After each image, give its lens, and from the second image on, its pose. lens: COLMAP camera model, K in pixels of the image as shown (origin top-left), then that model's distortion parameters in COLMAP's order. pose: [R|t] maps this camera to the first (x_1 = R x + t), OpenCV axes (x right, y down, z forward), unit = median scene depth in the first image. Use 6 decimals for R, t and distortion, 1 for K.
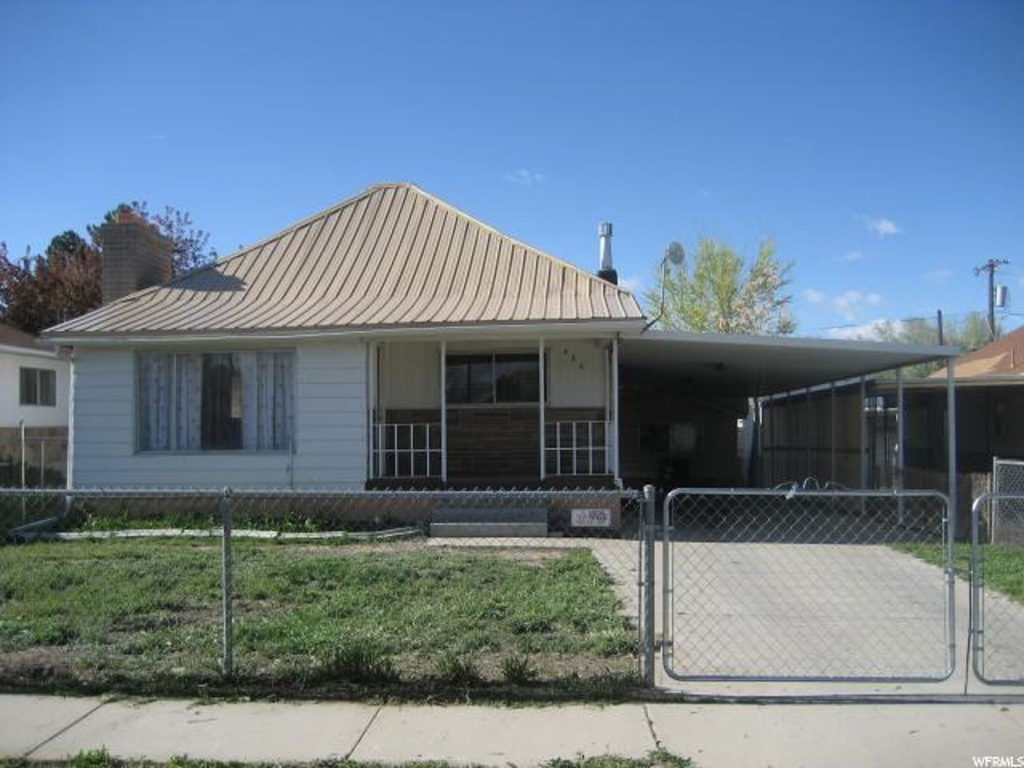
lens RADIAL K [[1058.3, 0, 514.8], [0, 1058.3, 399.8], [0, 0, 1]] dist [-0.153512, 0.197209]
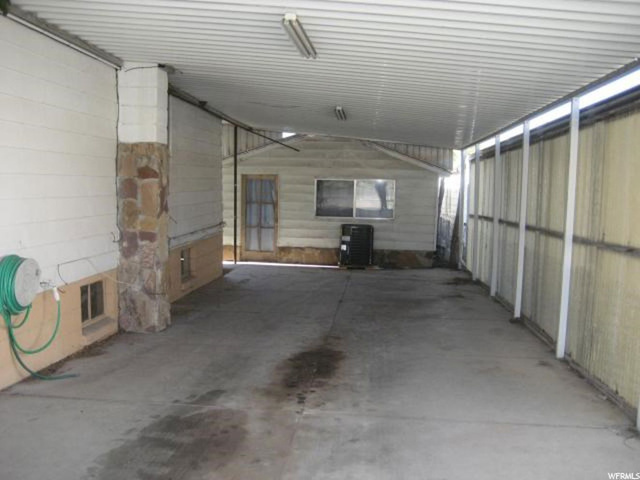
lens RADIAL K [[661.4, 0, 321.8], [0, 661.4, 249.8], [0, 0, 1]] dist [-0.153512, 0.197209]
pose [[0.998520, 0.024383, -0.048606, 0.277165], [-0.018471, 0.992774, 0.118568, 0.023964], [0.051146, -0.117495, 0.991756, 0.968869]]
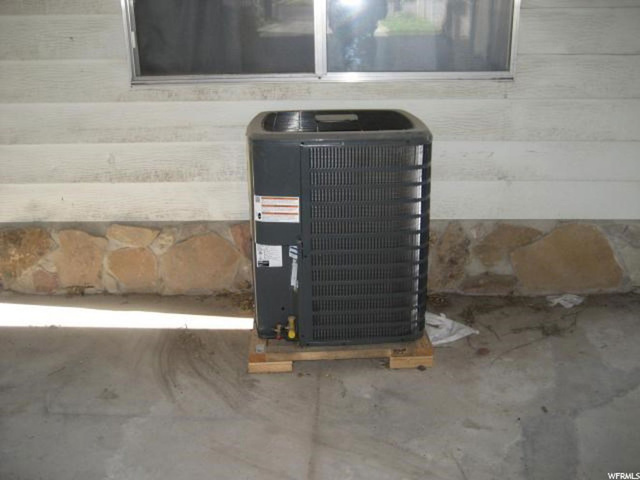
lens RADIAL K [[661.4, 0, 321.8], [0, 661.4, 249.8], [0, 0, 1]] dist [-0.153512, 0.197209]
pose [[0.999802, -0.019731, 0.002735, 0.275023], [0.017835, 0.947839, 0.318250, 0.079094], [-0.008872, -0.318138, 0.948003, 1.749060]]
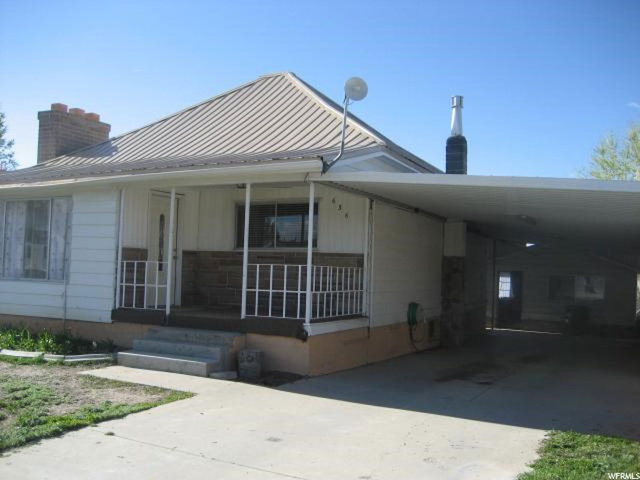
lens RADIAL K [[661.4, 0, 321.8], [0, 661.4, 249.8], [0, 0, 1]] dist [-0.153512, 0.197209]
pose [[0.911447, 0.024153, -0.410708, 0.350120], [-0.031197, 0.999459, -0.010455, 0.012167], [0.410233, 0.022342, 0.911707, 0.440220]]
